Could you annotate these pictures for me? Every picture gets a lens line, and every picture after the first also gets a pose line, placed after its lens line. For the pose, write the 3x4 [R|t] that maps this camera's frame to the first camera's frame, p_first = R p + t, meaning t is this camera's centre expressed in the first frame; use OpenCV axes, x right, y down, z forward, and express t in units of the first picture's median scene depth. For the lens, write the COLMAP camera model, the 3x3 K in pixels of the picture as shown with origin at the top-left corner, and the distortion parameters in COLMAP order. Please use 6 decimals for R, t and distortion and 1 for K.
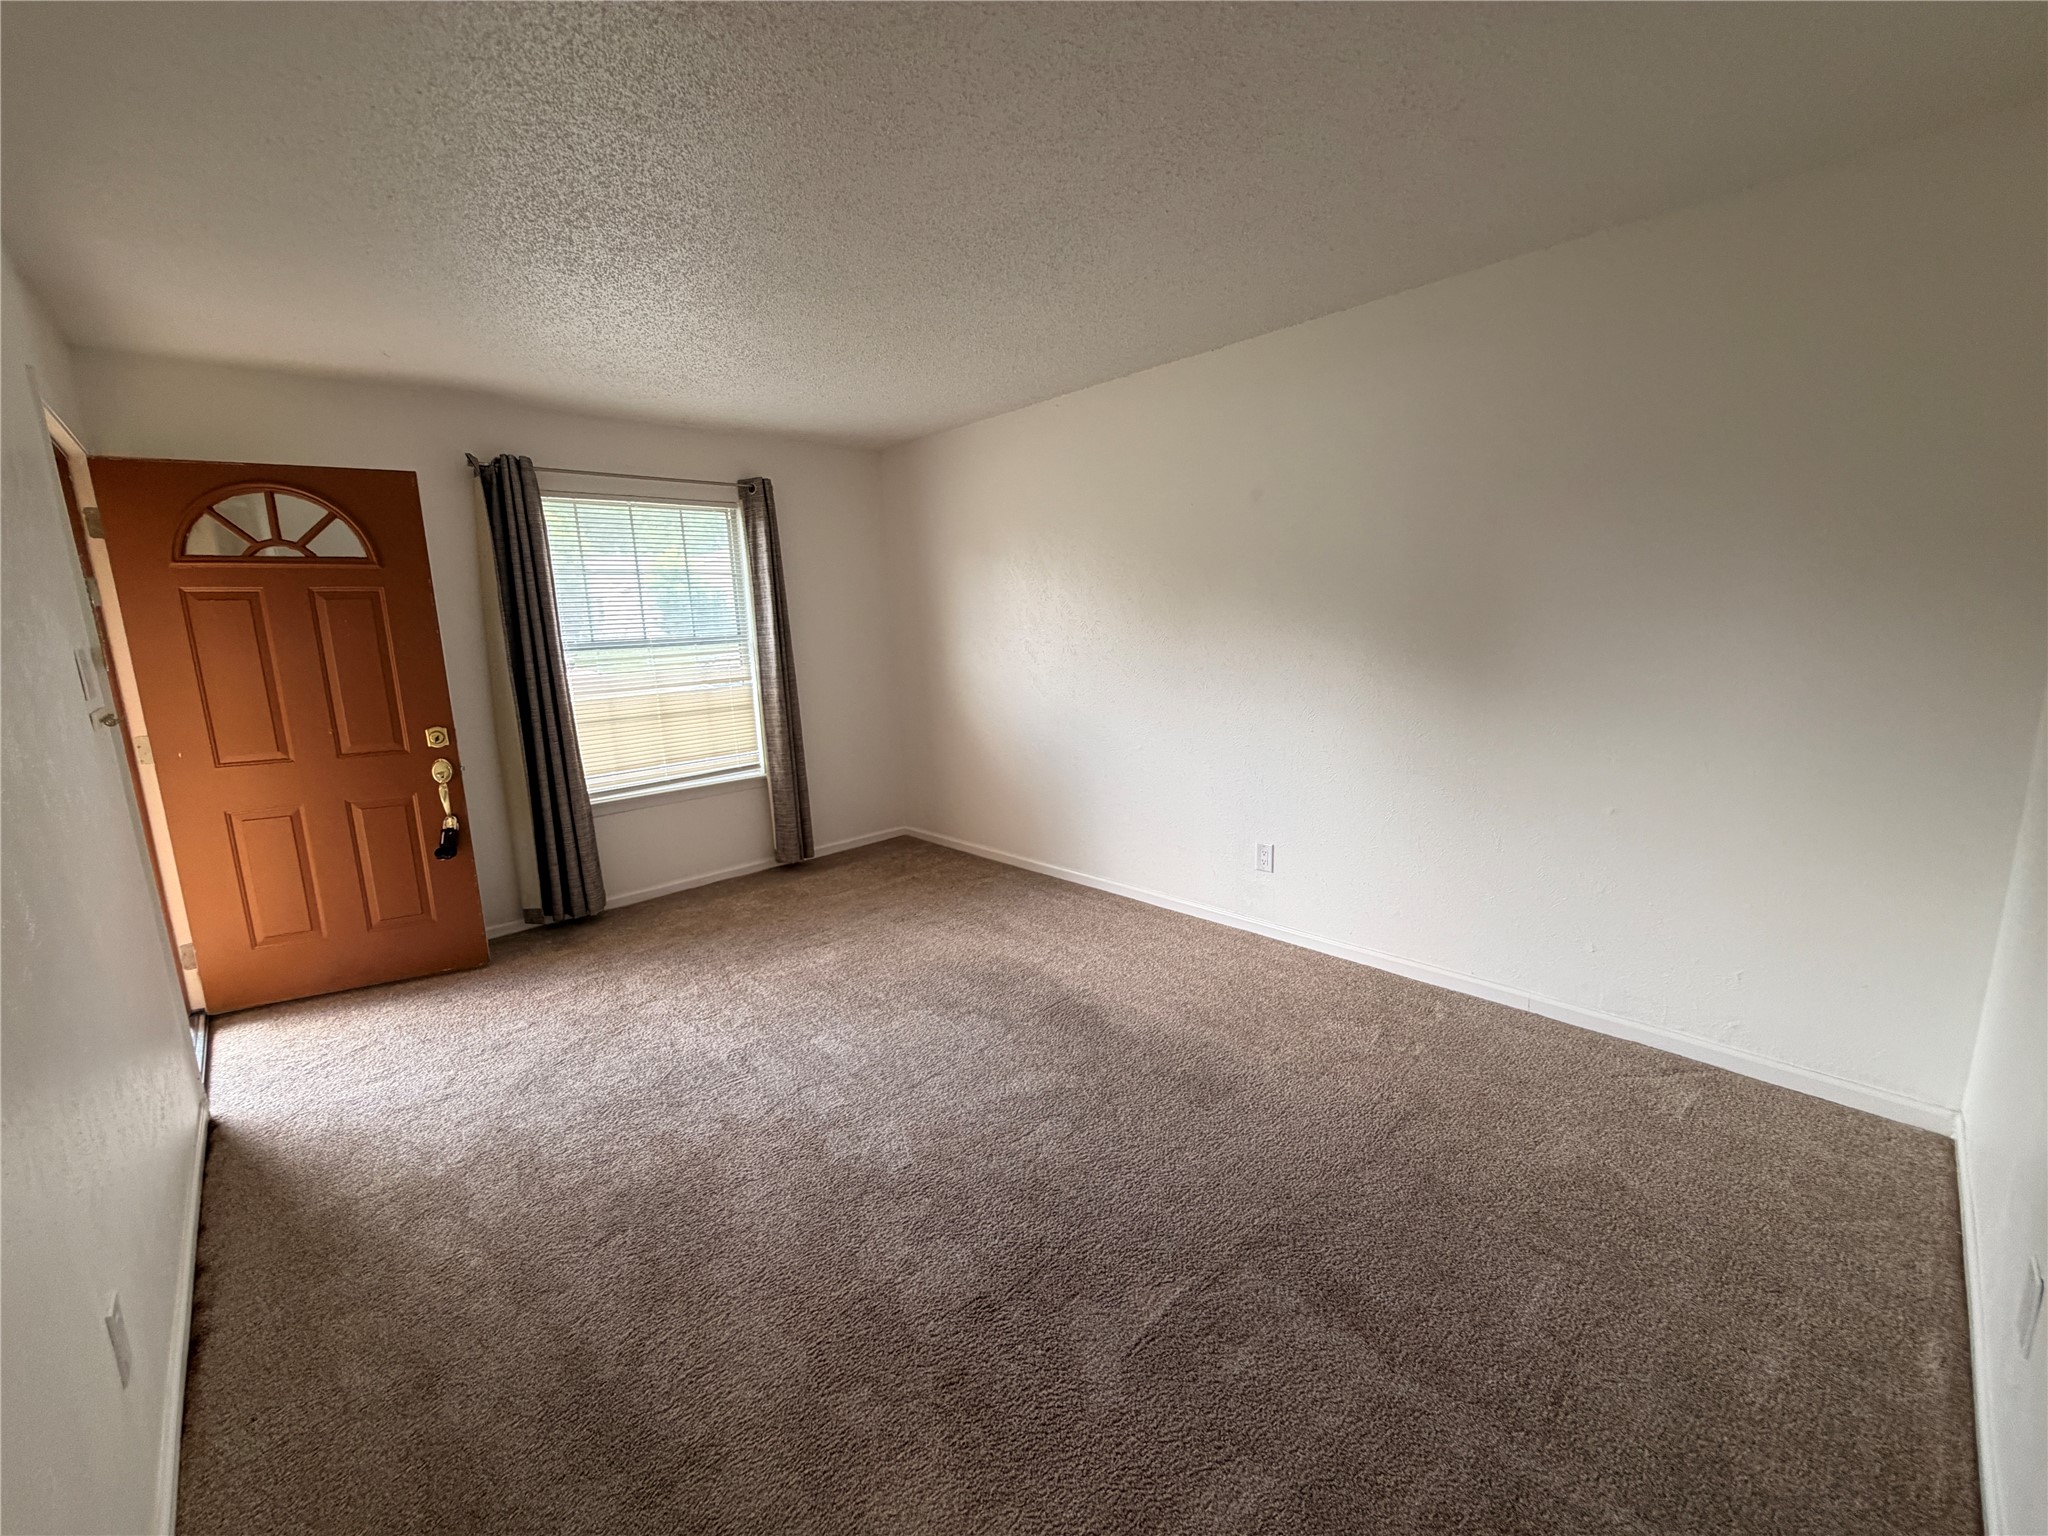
lens RADIAL K [[820.0, 0, 1017.2], [0, 820.0, 769.1], [0, 0, 1]] dist [0.002734, 0.000501]
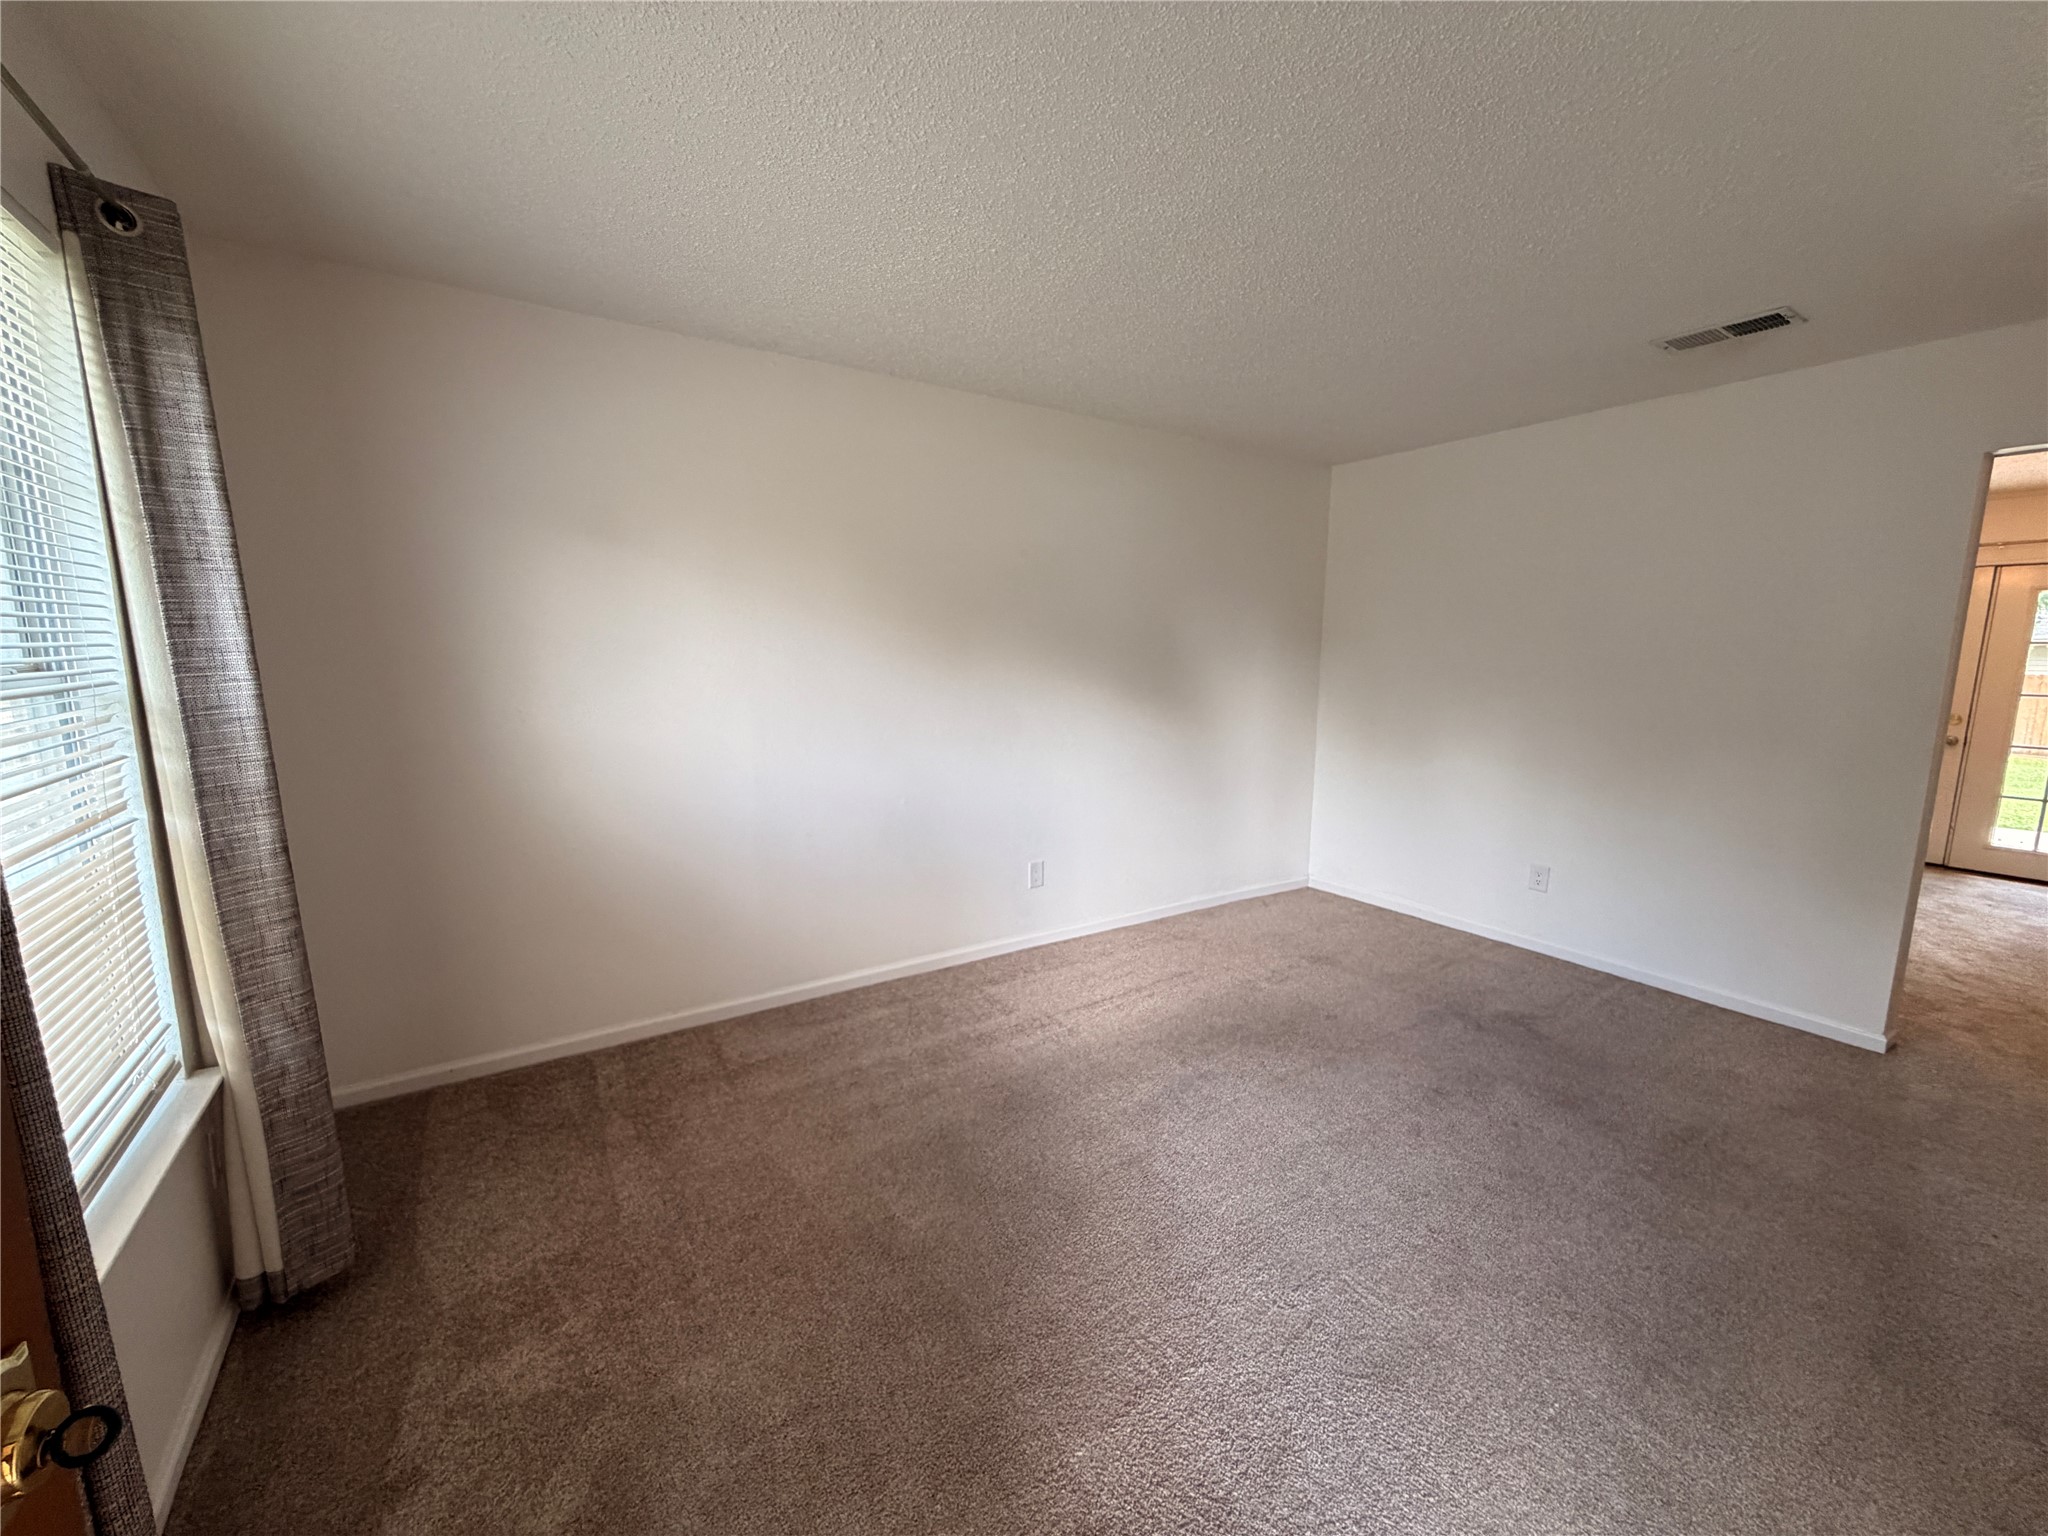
lens RADIAL K [[820.0, 0, 1017.2], [0, 820.0, 769.1], [0, 0, 1]] dist [0.002734, 0.000501]
pose [[0.179817, -0.109992, 0.977531, -0.586151], [0.166897, 0.982733, 0.079877, -0.094091], [-0.969439, 0.148784, 0.195069, 0.614428]]
